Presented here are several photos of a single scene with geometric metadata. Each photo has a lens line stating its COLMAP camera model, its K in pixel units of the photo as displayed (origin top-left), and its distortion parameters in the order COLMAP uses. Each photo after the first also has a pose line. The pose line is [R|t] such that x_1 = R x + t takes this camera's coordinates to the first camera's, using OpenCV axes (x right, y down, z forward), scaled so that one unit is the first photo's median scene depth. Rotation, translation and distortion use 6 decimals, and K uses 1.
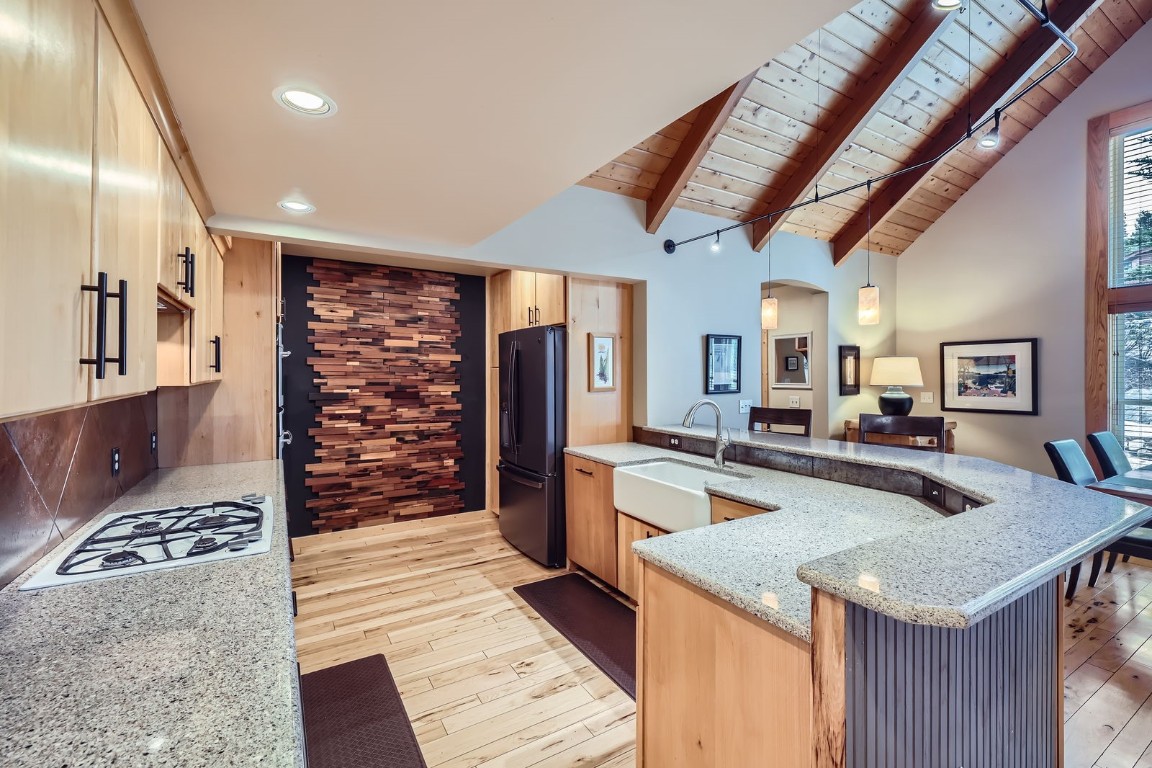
lens RADIAL K [[490.5, 0, 571.7], [0, 490.5, 374.9], [0, 0, 1]] dist [0.007408, 0.000045]
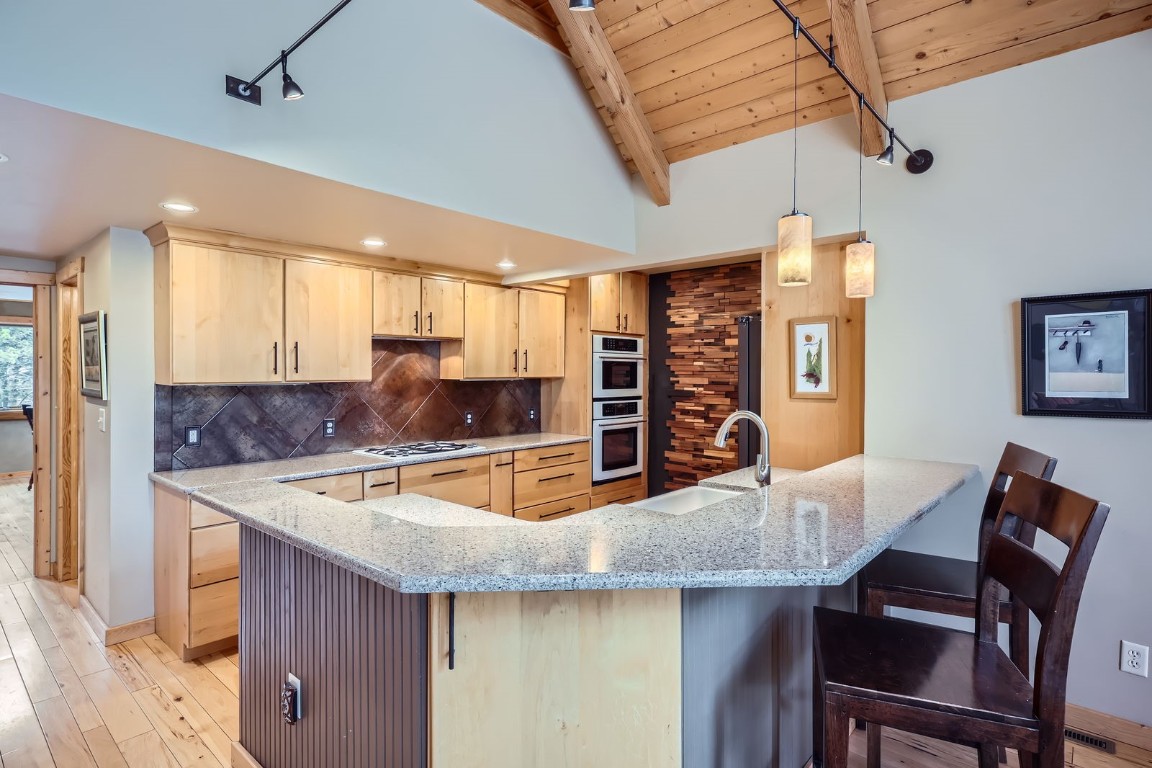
lens RADIAL K [[596.3, 0, 574.4], [0, 596.3, 375.3], [0, 0, 1]] dist [0.001755, 0.000198]
pose [[0.303286, 0.005945, -0.952881, 0.717994], [-0.004296, 0.999979, 0.004871, -0.002775], [0.952890, 0.002616, 0.303305, 0.354887]]
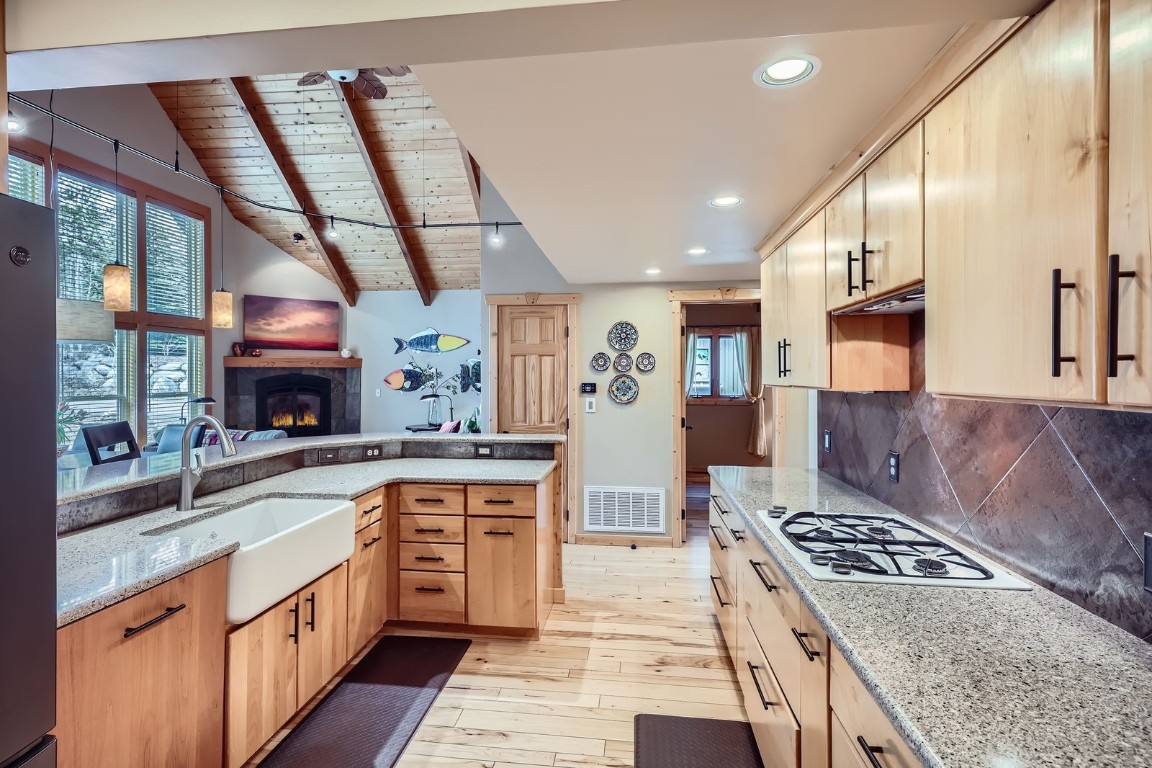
lens RADIAL K [[540.5, 0, 576.1], [0, 540.5, 379.0], [0, 0, 1]] dist [-0.000151, -0.000022]
pose [[-0.794156, -0.004659, 0.607696, -0.404475], [0.000841, 0.999961, 0.008766, -0.003185], [-0.607714, 0.007473, -0.794121, 0.888600]]
